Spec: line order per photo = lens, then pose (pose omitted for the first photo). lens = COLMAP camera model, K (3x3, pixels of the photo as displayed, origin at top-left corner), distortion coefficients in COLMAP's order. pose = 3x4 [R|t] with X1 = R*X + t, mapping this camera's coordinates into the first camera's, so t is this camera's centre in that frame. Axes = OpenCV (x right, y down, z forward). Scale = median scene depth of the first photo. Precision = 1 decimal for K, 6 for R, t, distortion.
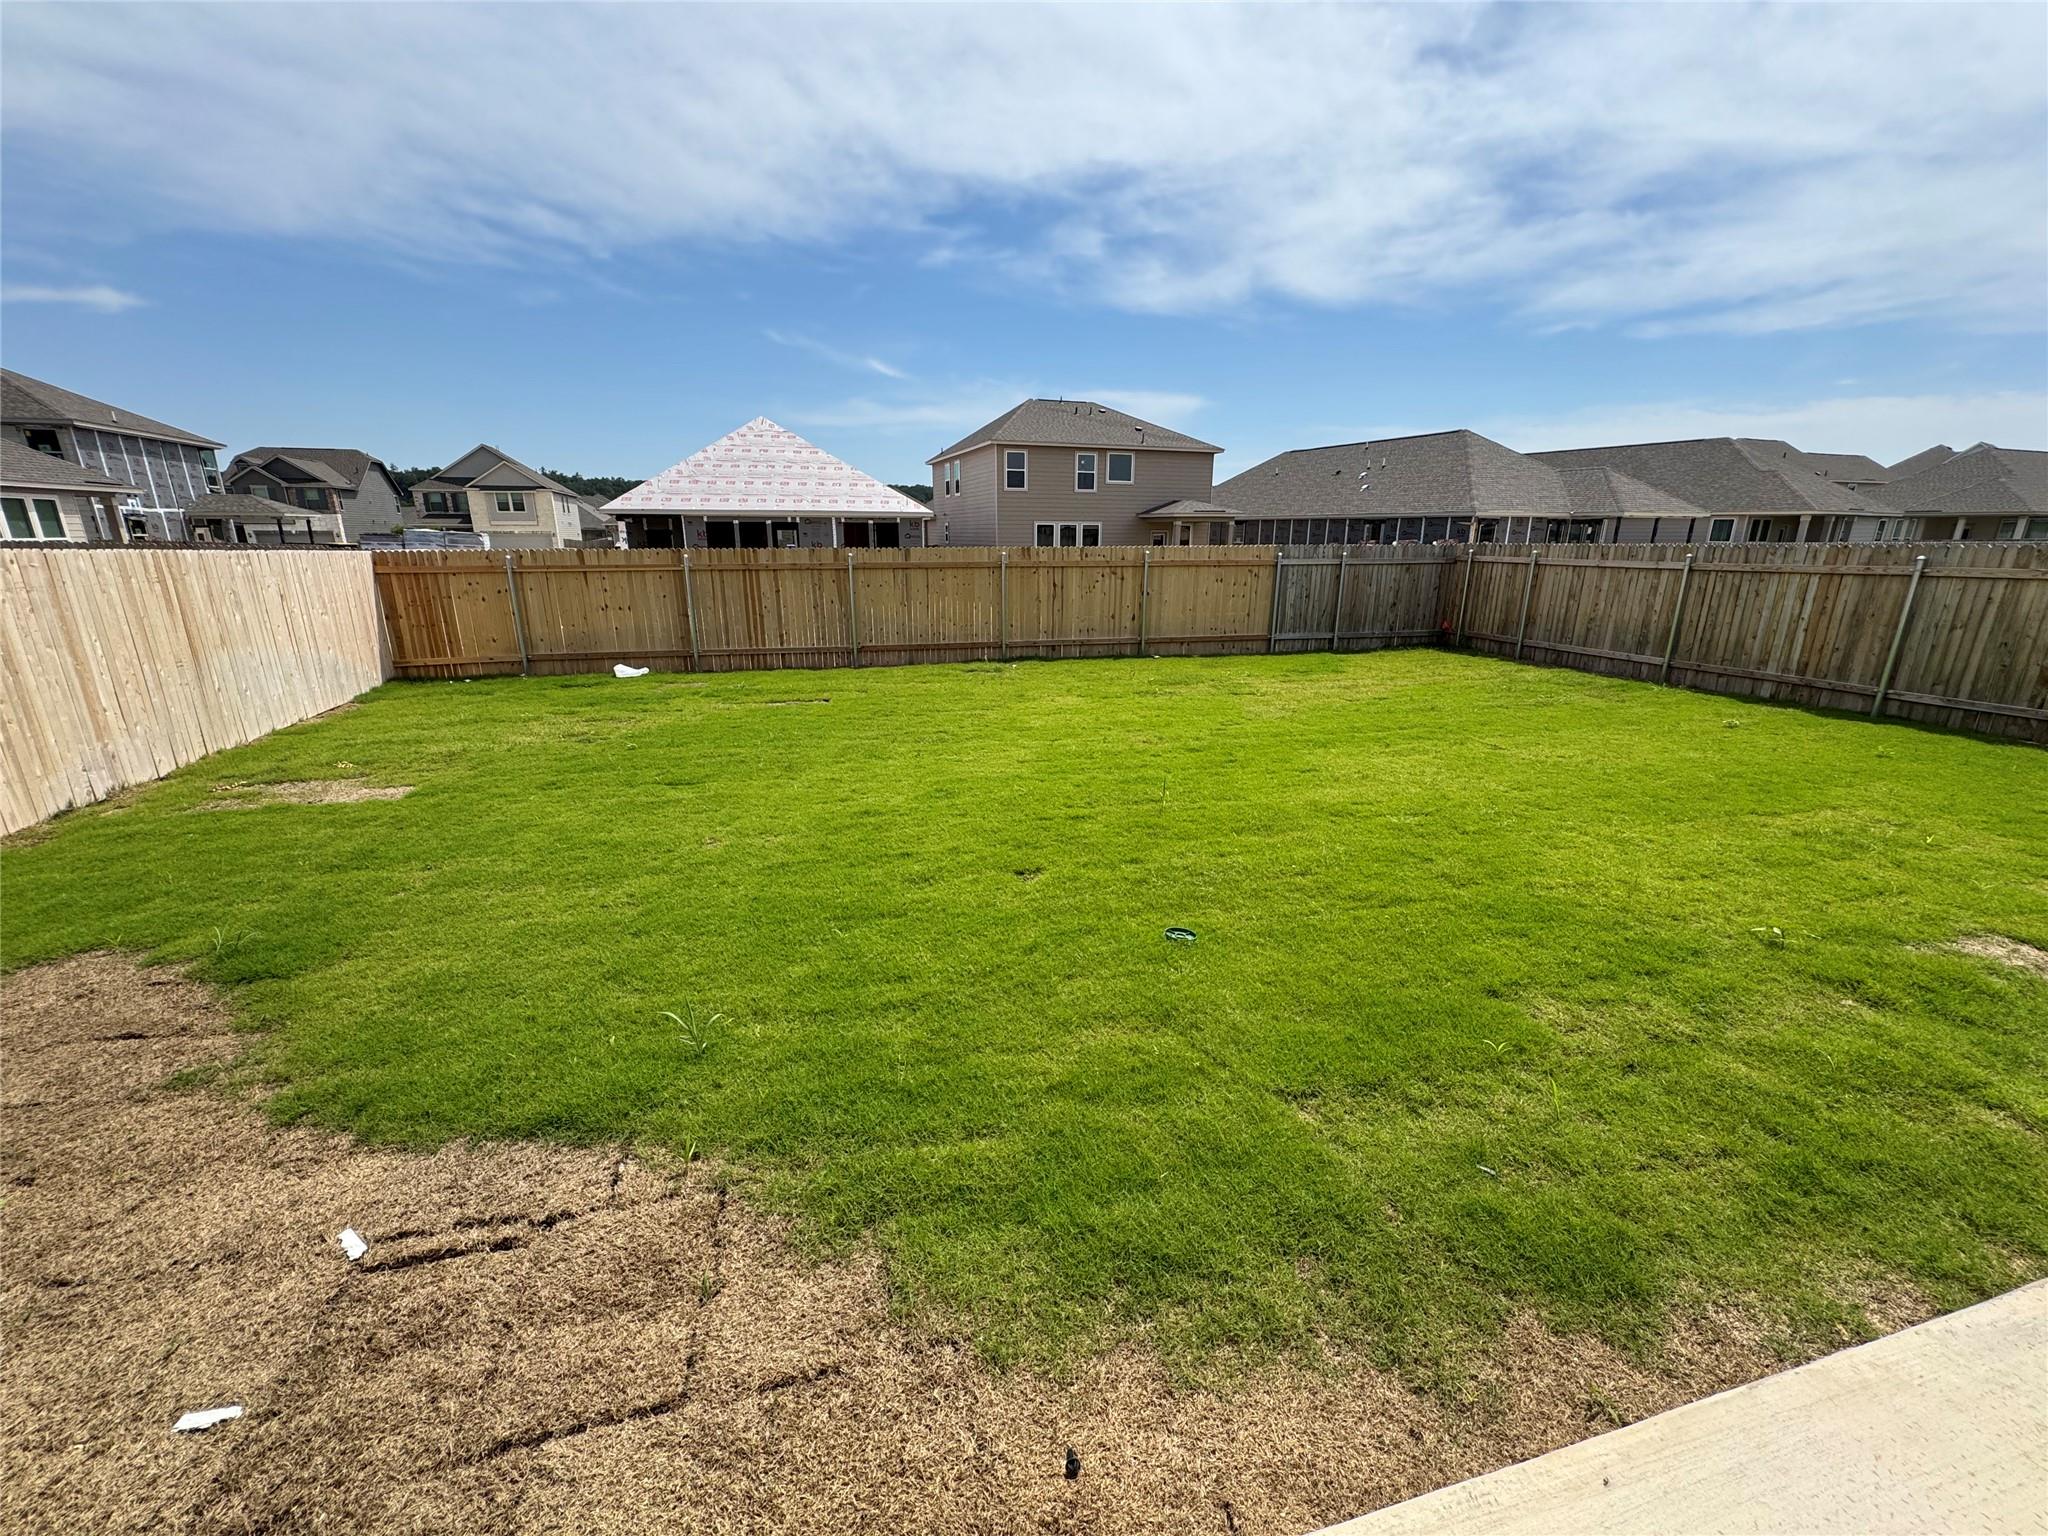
lens RADIAL K [[819.4, 0, 1022.9], [0, 819.4, 764.8], [0, 0, 1]] dist [-0.000624, 0.000330]
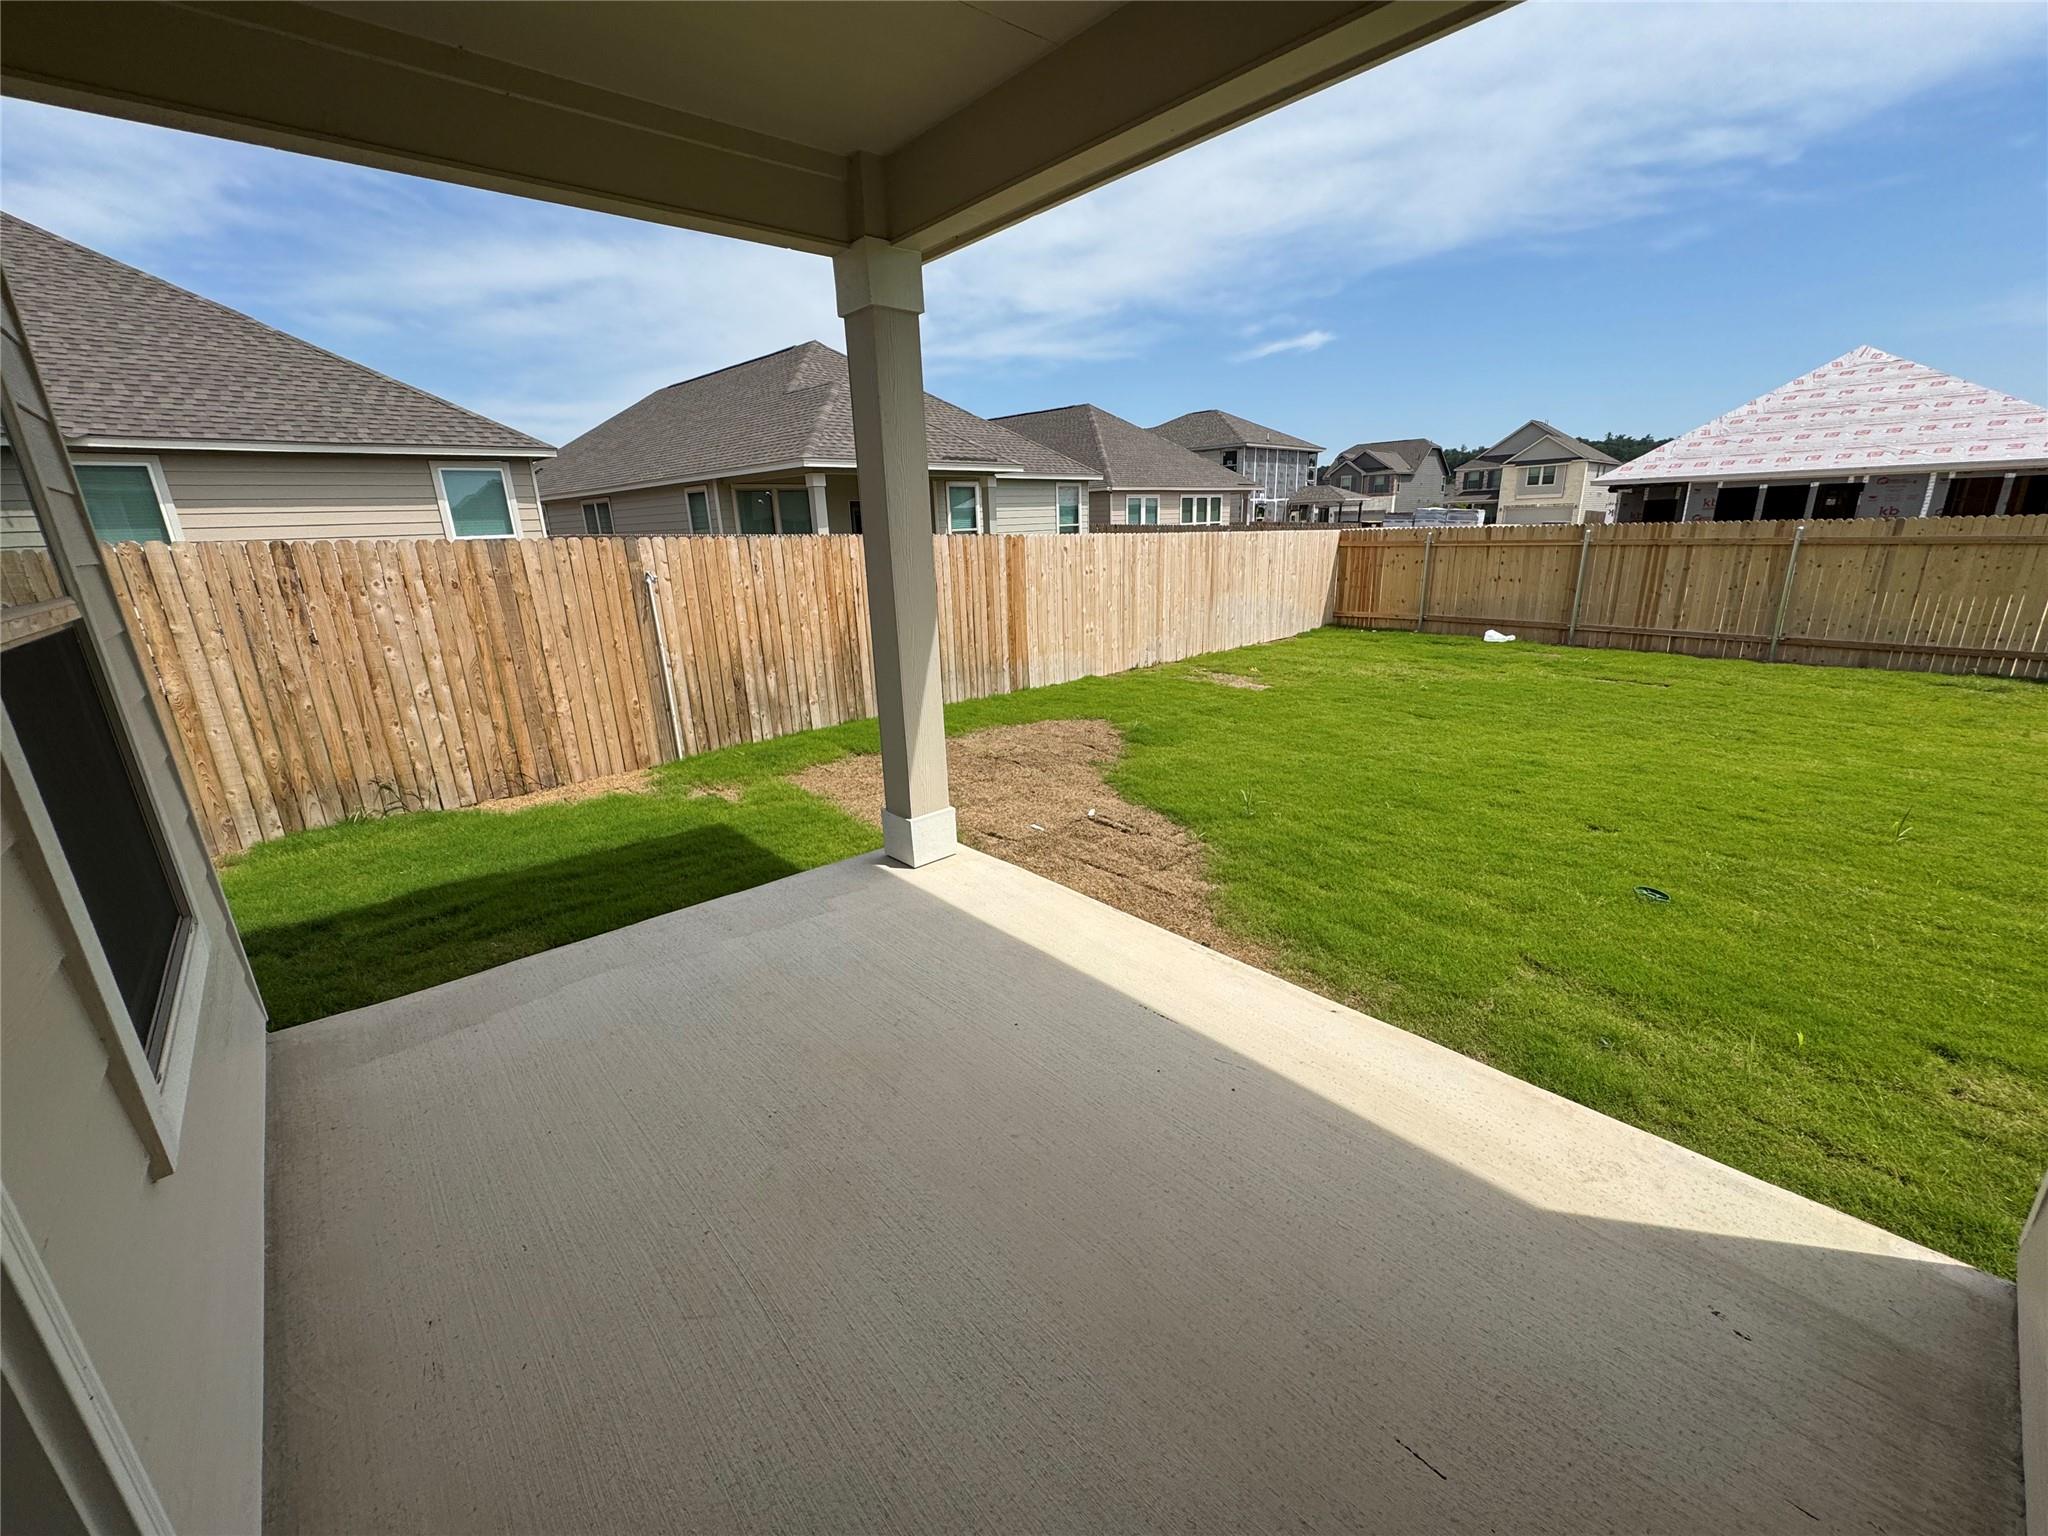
lens RADIAL K [[814.2, 0, 1022.1], [0, 814.2, 768.3], [0, 0, 1]] dist [-0.000490, 0.000464]
pose [[0.454879, 0.241502, -0.857183, 0.207939], [-0.209827, 0.964494, 0.160388, 0.015403], [0.865481, 0.106903, 0.489401, -0.075494]]
